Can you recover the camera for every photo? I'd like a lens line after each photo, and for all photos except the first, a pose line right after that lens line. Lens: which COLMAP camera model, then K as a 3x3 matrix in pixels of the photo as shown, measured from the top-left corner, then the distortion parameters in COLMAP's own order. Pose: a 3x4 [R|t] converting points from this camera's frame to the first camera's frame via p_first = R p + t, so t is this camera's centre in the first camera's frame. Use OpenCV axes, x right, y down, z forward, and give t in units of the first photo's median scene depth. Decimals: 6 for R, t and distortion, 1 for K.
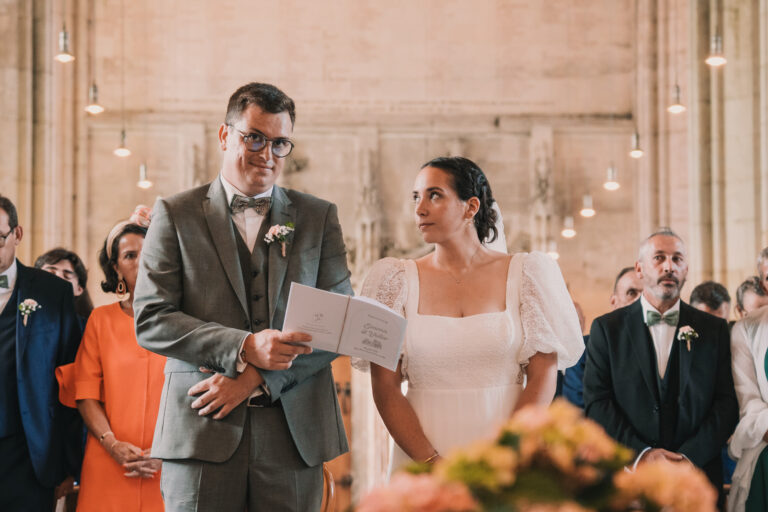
lens RADIAL K [[2432.0, 0, 386.3], [0, 2432.0, 262.3], [0, 0, 1]] dist [0.583547, 0.000000]
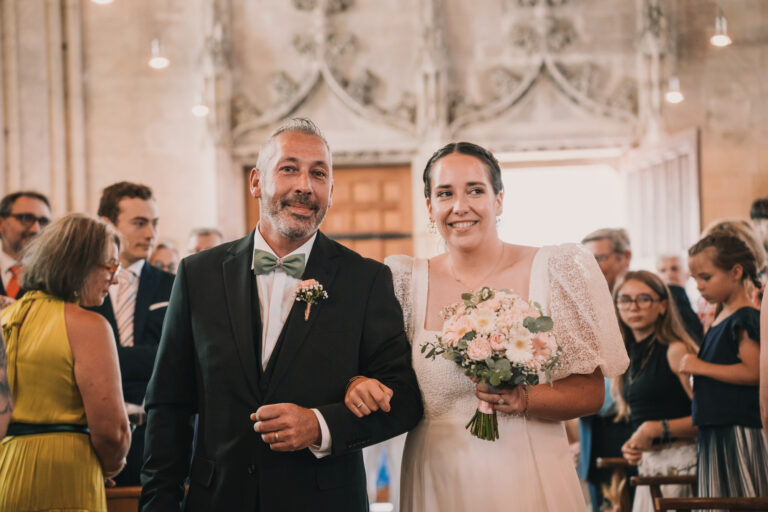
lens RADIAL K [[1465.4, 0, 389.7], [0, 1465.4, 262.9], [0, 0, 1]] dist [0.580180, 0.000000]
pose [[0.998886, -0.023288, -0.041039, -0.002655], [0.023934, 0.999596, 0.015316, 0.038867], [0.040666, -0.016281, 0.999040, 0.509476]]
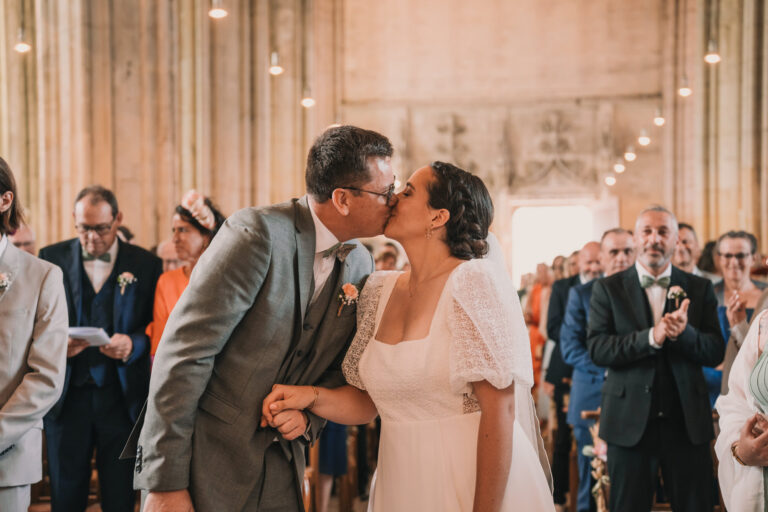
lens RADIAL K [[1260.4, 0, 386.5], [0, 1260.4, 260.7], [0, 0, 1]] dist [0.409358, 0.000000]
pose [[0.993458, -0.004511, -0.114110, 0.013864], [0.012211, 0.997687, 0.066865, -0.008012], [0.113544, -0.067821, 0.991215, 0.095009]]
